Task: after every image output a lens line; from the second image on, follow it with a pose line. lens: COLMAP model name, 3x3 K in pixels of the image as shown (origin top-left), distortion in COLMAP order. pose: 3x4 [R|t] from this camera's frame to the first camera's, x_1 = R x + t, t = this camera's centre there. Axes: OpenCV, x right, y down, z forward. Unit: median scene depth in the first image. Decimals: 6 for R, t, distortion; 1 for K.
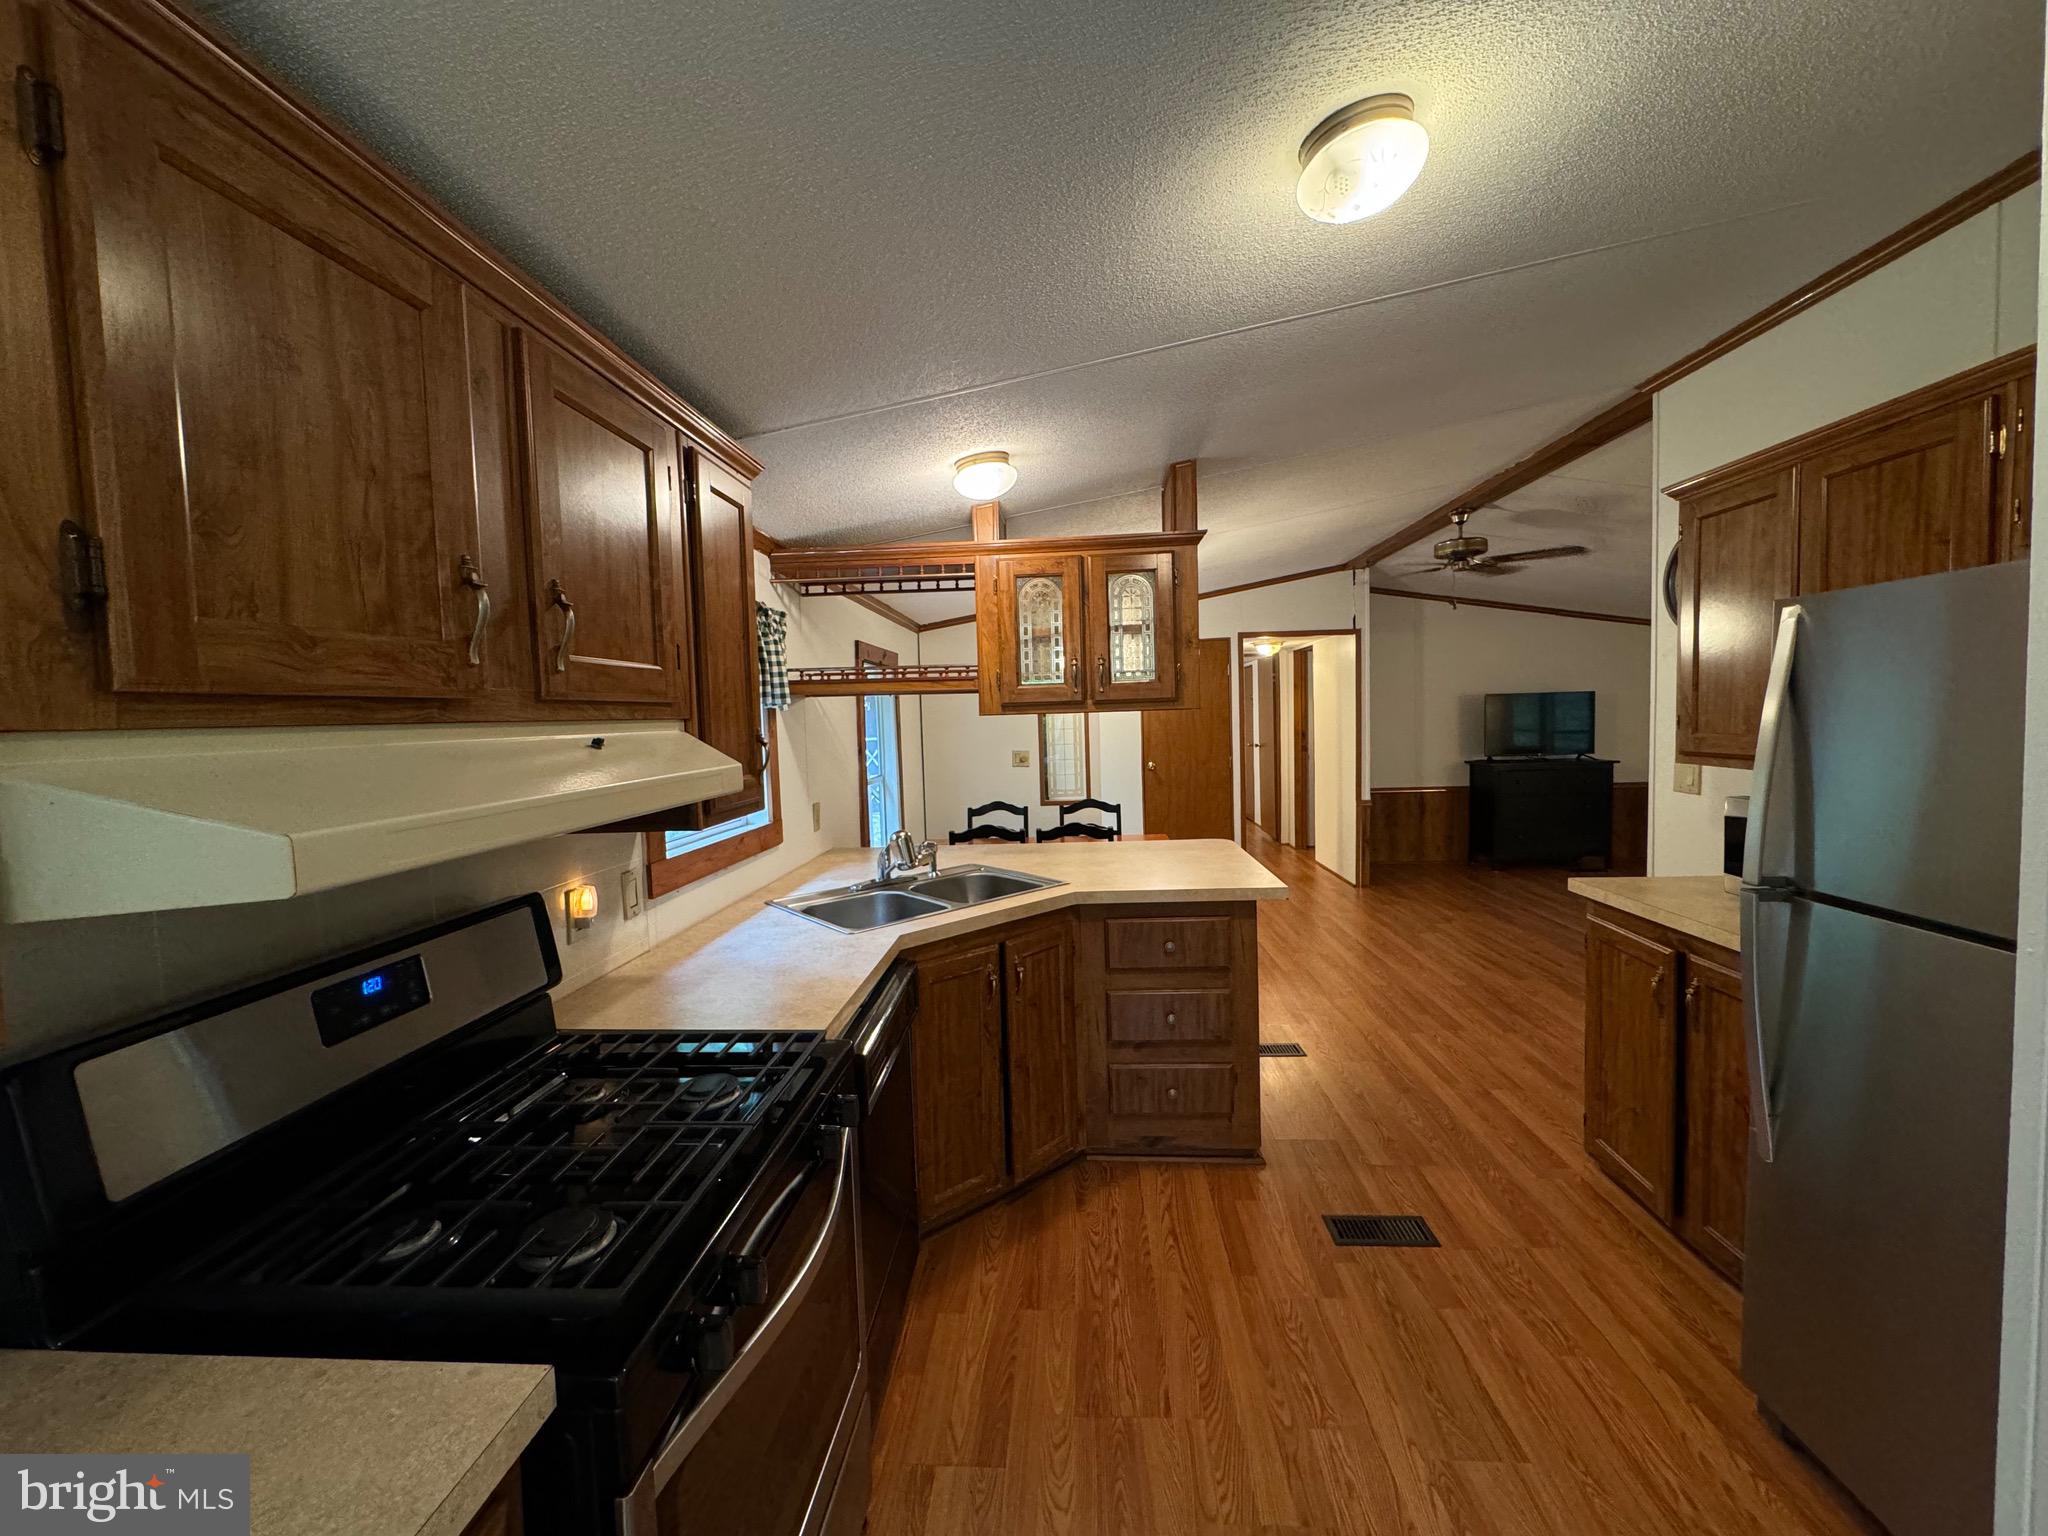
lens RADIAL K [[817.1, 0, 1024.3], [0, 817.1, 763.3], [0, 0, 1]] dist [-0.001482, -0.000547]
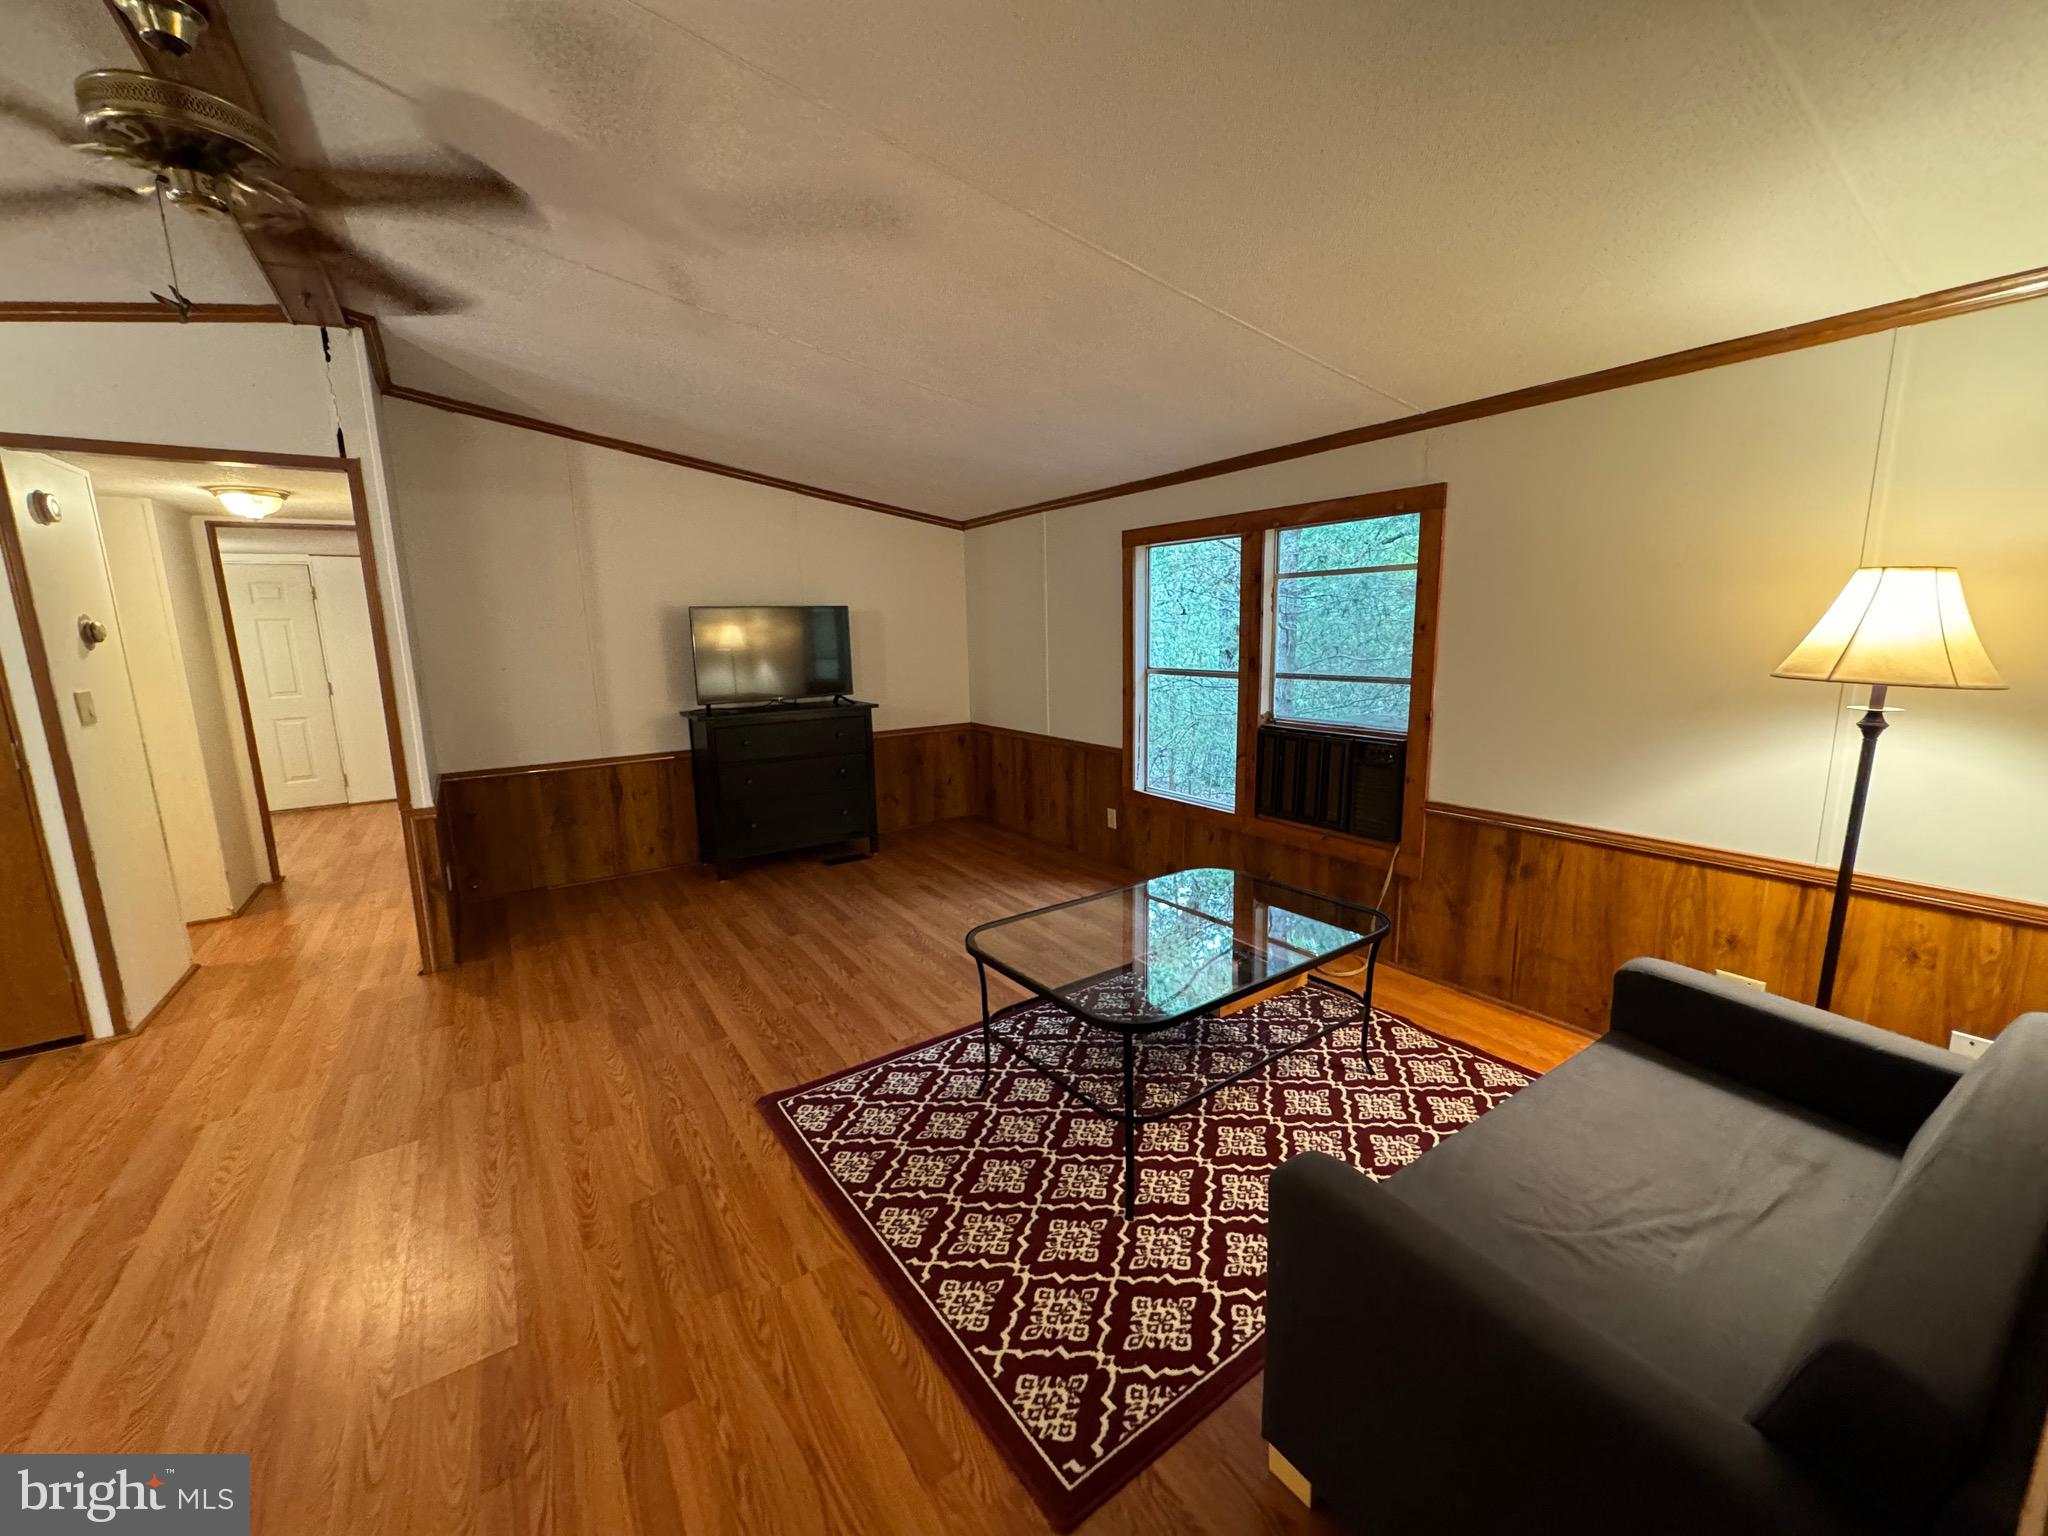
lens RADIAL K [[817.1, 0, 1027.4], [0, 817.1, 765.1], [0, 0, 1]] dist [-0.001482, -0.000547]
pose [[0.782640, -0.102652, 0.613952, 0.368349], [0.038165, 0.992366, 0.117271, -0.026833], [-0.621303, -0.068349, 0.780584, 0.338359]]
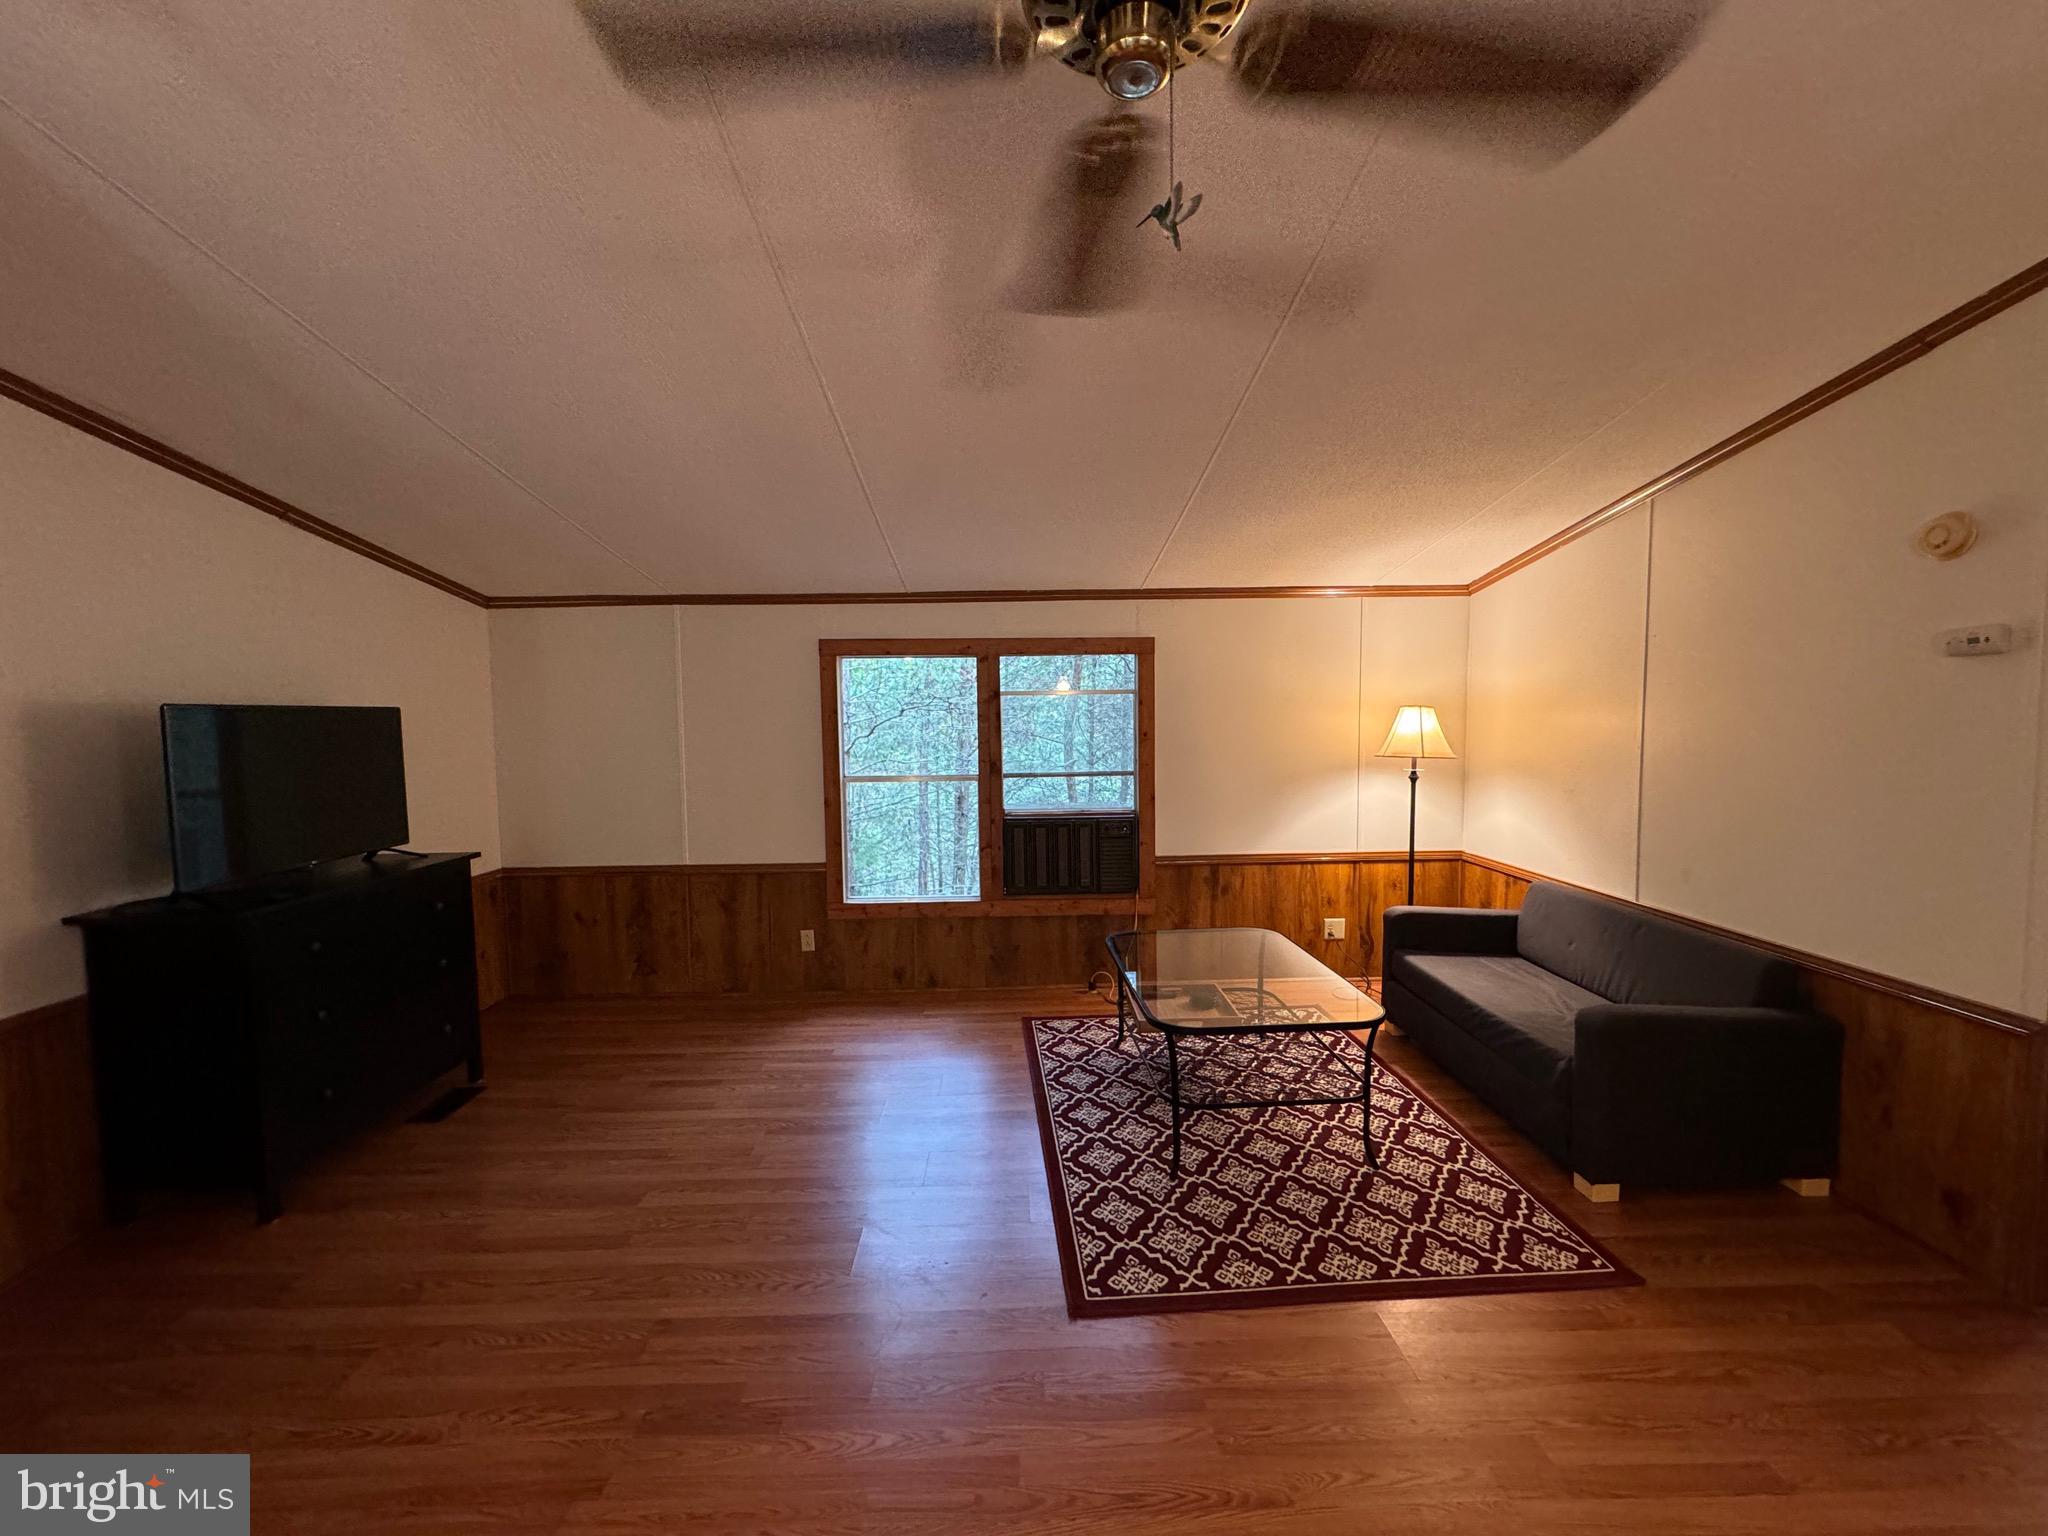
lens RADIAL K [[817.1, 0, 1017.8], [0, 817.1, 770.9], [0, 0, 1]] dist [-0.001482, -0.000547]
pose [[-0.102832, -0.045984, 0.993635, 0.210138], [0.068122, 0.996260, 0.053155, -0.051569], [-0.992363, 0.073154, -0.099315, 0.696223]]
